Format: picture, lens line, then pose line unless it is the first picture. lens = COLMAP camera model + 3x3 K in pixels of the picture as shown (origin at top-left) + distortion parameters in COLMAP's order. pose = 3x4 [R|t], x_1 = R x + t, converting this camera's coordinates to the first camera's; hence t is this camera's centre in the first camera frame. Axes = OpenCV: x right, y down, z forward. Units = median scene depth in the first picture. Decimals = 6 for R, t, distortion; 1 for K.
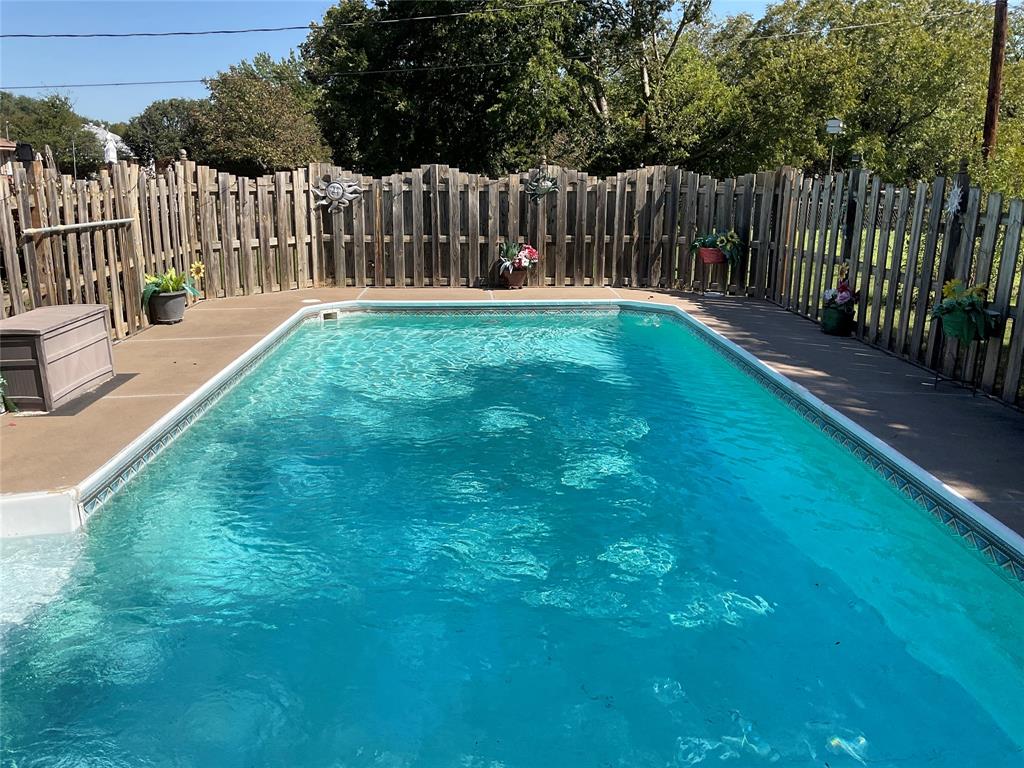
lens RADIAL K [[837.1, 0, 508.3], [0, 837.1, 389.4], [0, 0, 1]] dist [0.098482, -0.215279]
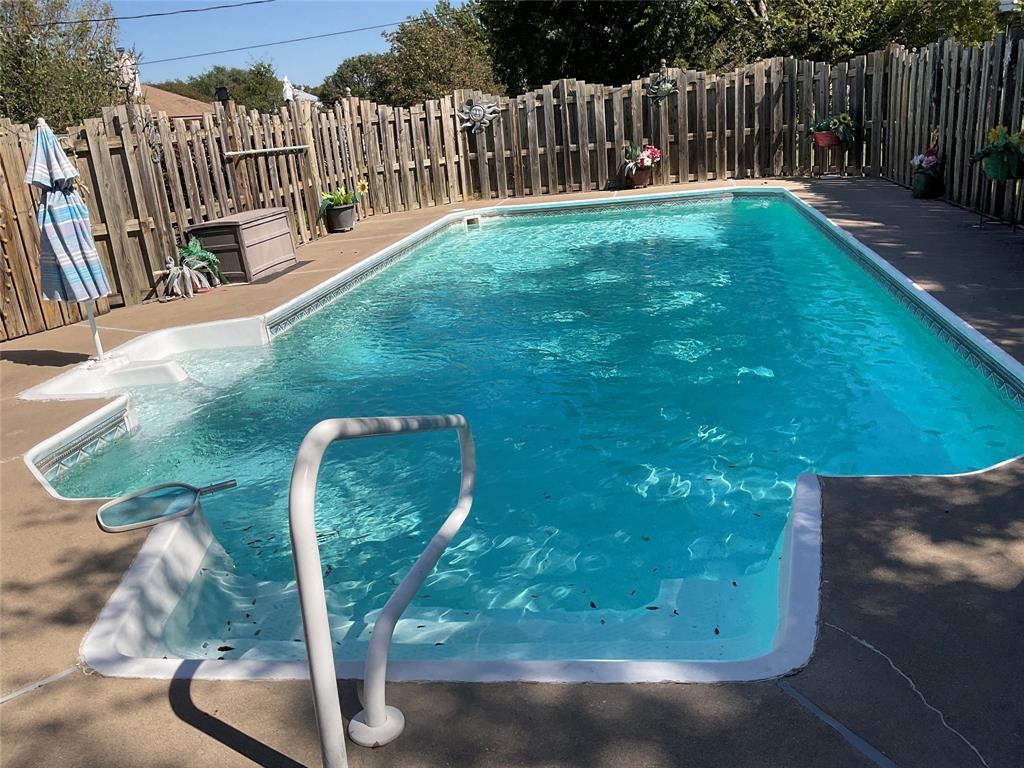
lens RADIAL K [[837.1, 0, 508.3], [0, 837.1, 389.4], [0, 0, 1]] dist [0.098482, -0.215279]
pose [[0.973325, -0.023911, -0.228183, 0.086525], [0.040067, 0.996986, 0.066436, 0.062466], [0.225907, -0.073806, 0.971349, -0.123659]]
